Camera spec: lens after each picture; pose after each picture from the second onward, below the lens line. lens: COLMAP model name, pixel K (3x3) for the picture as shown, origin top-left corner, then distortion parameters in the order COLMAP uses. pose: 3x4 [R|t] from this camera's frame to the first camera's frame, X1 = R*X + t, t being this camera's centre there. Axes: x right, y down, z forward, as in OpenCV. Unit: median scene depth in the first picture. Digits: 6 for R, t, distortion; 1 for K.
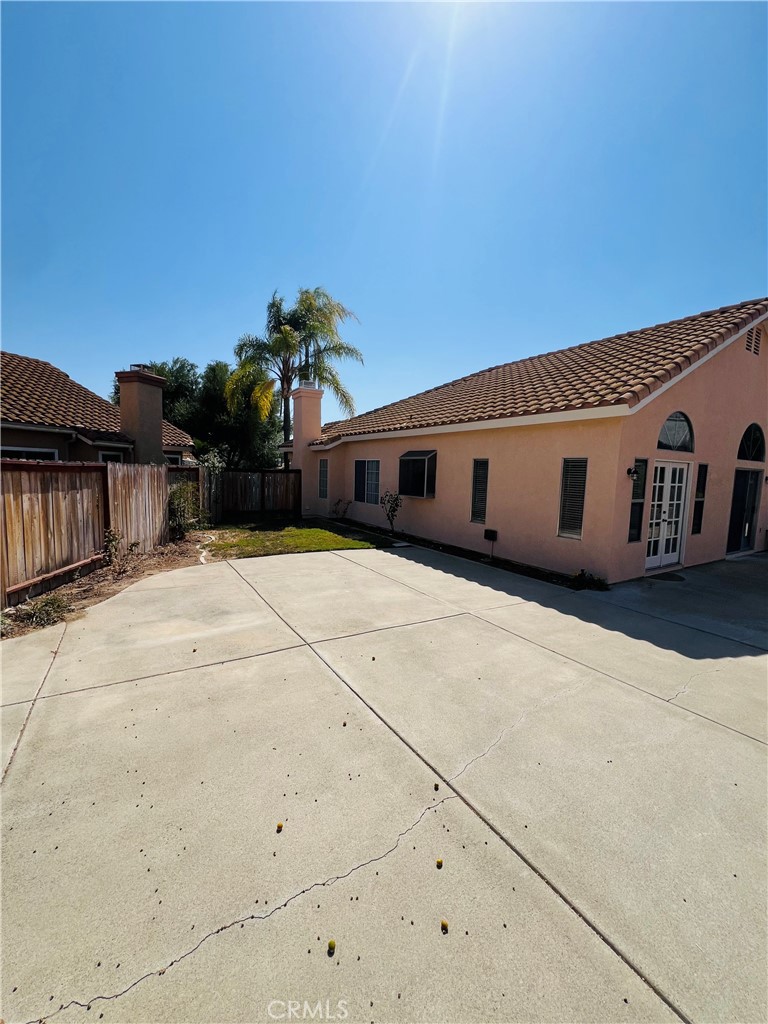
lens RADIAL K [[408.5, 0, 387.7], [0, 408.5, 509.6], [0, 0, 1]] dist [-0.003672, 0.001076]
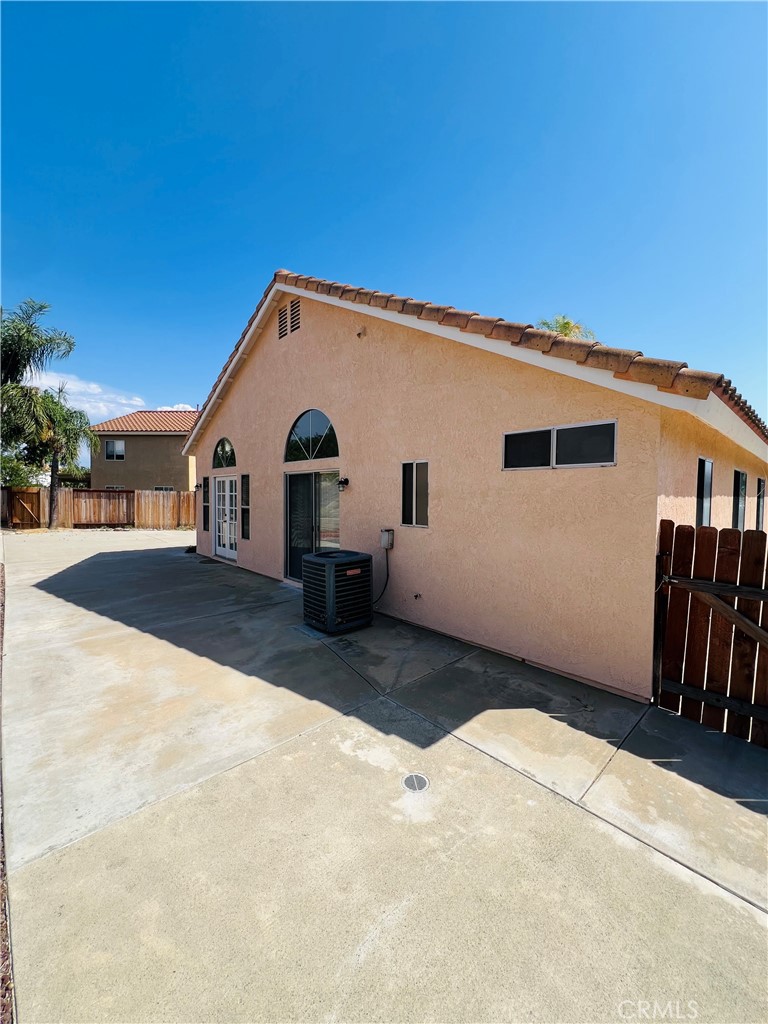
lens RADIAL K [[408.5, 0, 387.8], [0, 408.5, 512.0], [0, 0, 1]] dist [-0.003672, 0.001076]
pose [[0.181130, 0.026383, -0.983105, 2.200462], [-0.079396, 0.996769, 0.012121, -0.063756], [0.980249, 0.075859, 0.182640, 1.359492]]
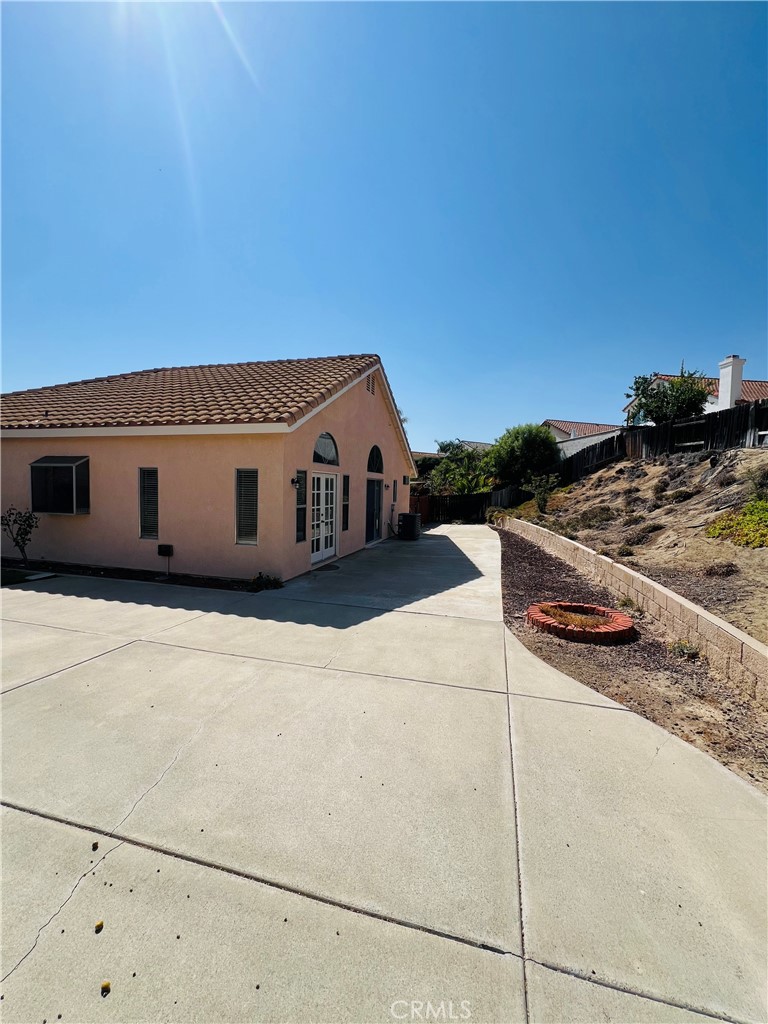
lens RADIAL K [[408.5, 0, 386.8], [0, 408.5, 510.4], [0, 0, 1]] dist [-0.003672, 0.001076]
pose [[0.740626, -0.051368, 0.669951, 0.011316], [0.065752, 0.997829, 0.003819, 0.001464], [-0.668692, 0.041222, 0.742396, -0.028142]]
